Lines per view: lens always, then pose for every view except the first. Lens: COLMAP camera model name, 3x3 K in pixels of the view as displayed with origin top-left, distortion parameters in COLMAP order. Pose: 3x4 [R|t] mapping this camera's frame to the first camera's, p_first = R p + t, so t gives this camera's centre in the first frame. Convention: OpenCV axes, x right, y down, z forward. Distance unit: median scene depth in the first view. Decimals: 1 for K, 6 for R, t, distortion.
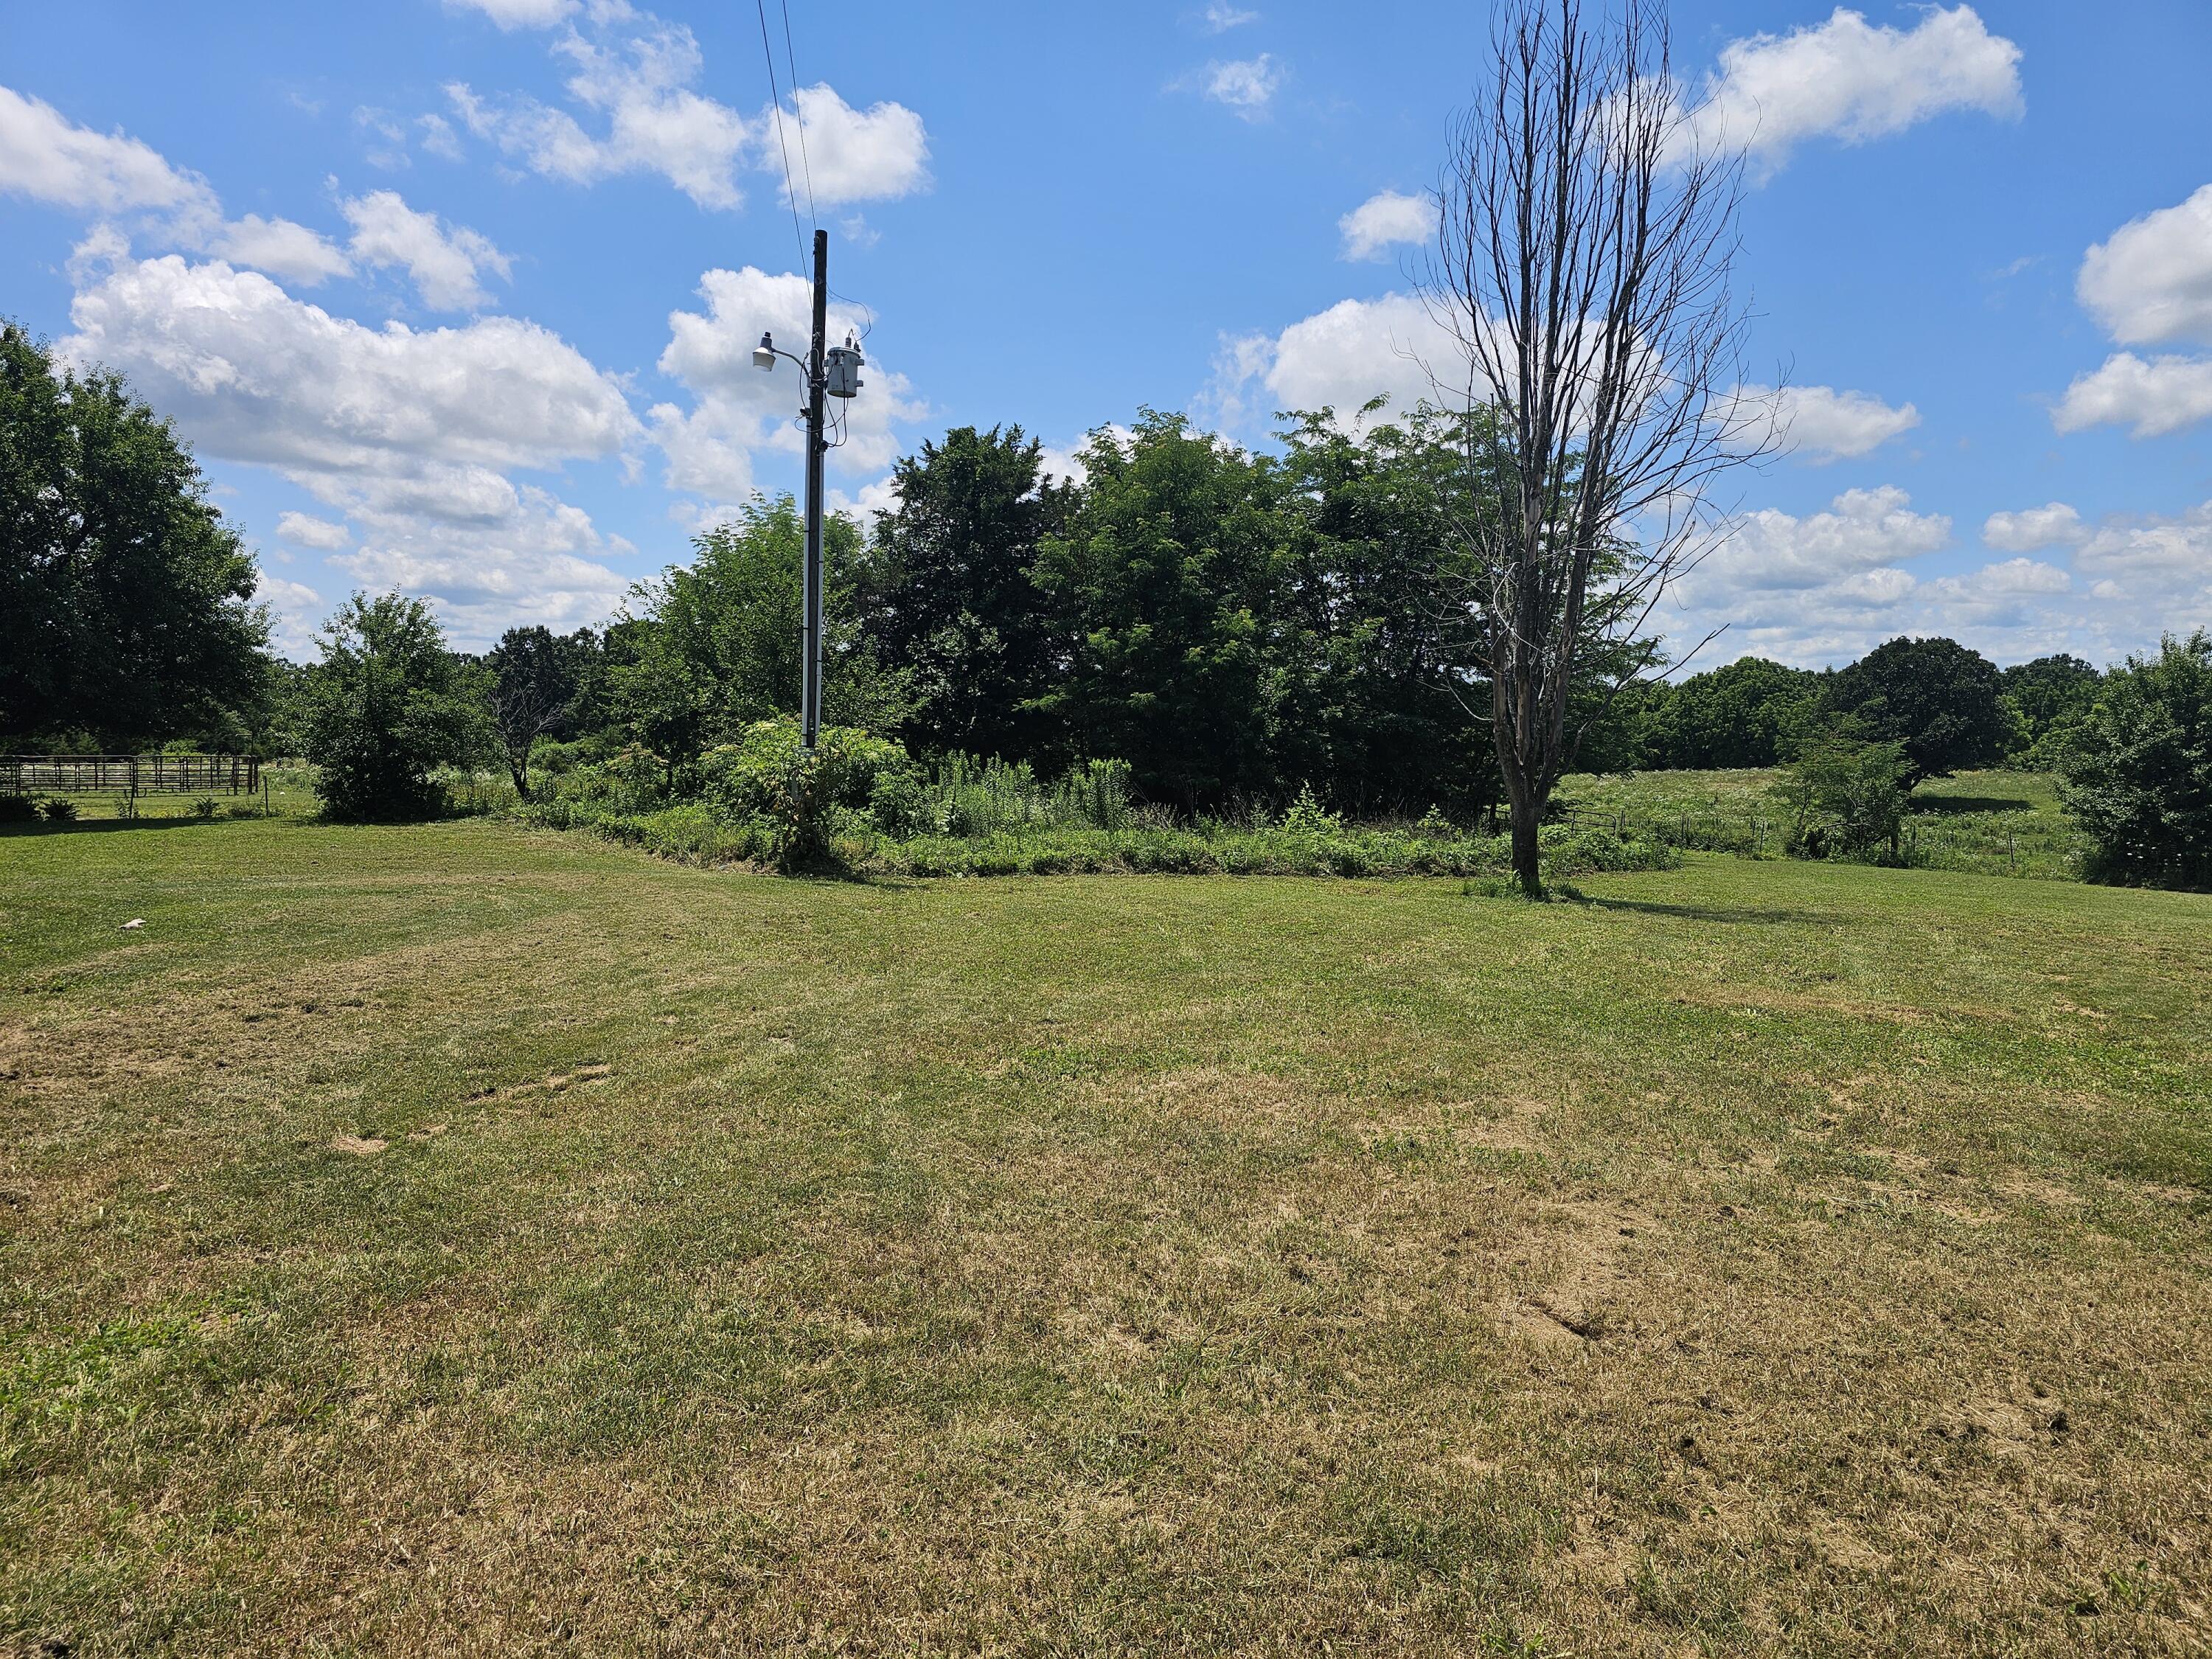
lens RADIAL K [[1434.9, 0, 1110.1], [0, 1434.9, 796.7], [0, 0, 1]] dist [0.005420, 0.001822]
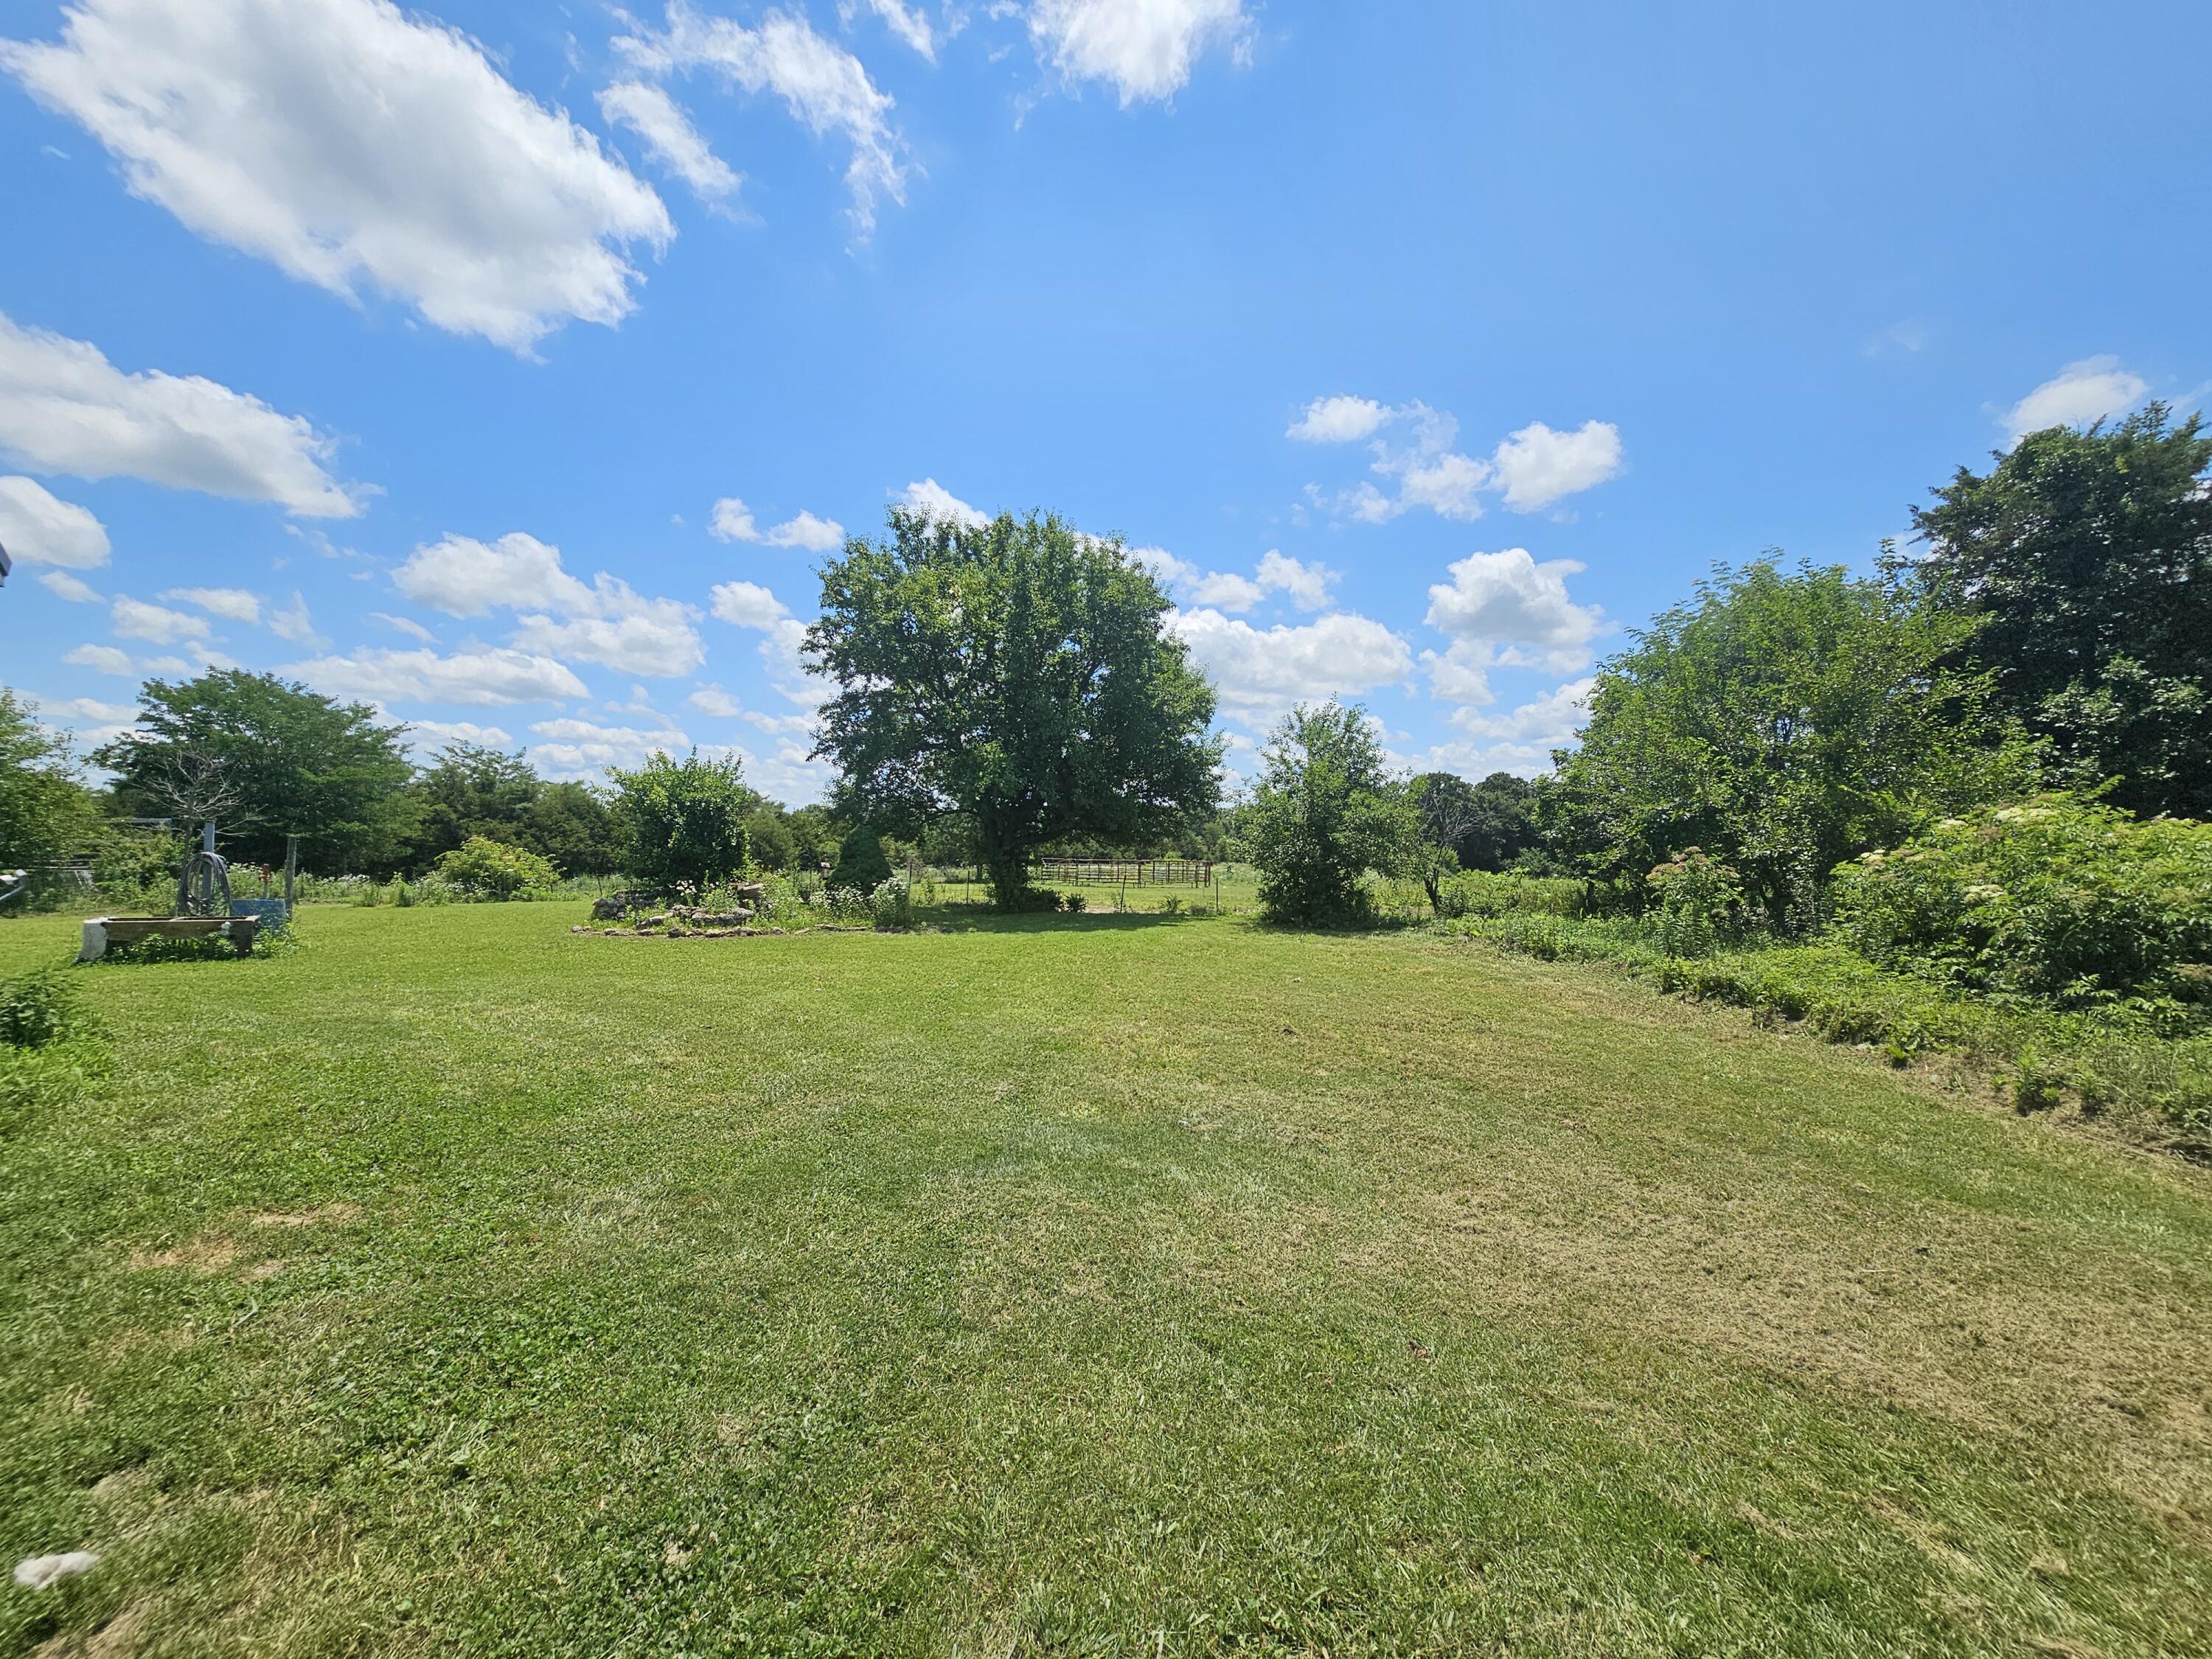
lens RADIAL K [[893.7, 0, 1106.5], [0, 893.7, 835.9], [0, 0, 1]] dist [-0.004609, -0.000311]
pose [[0.797431, -0.008003, -0.603357, -0.244477], [-0.029713, 0.998178, -0.052510, -0.009362], [0.602678, 0.059801, 0.795741, 0.406191]]
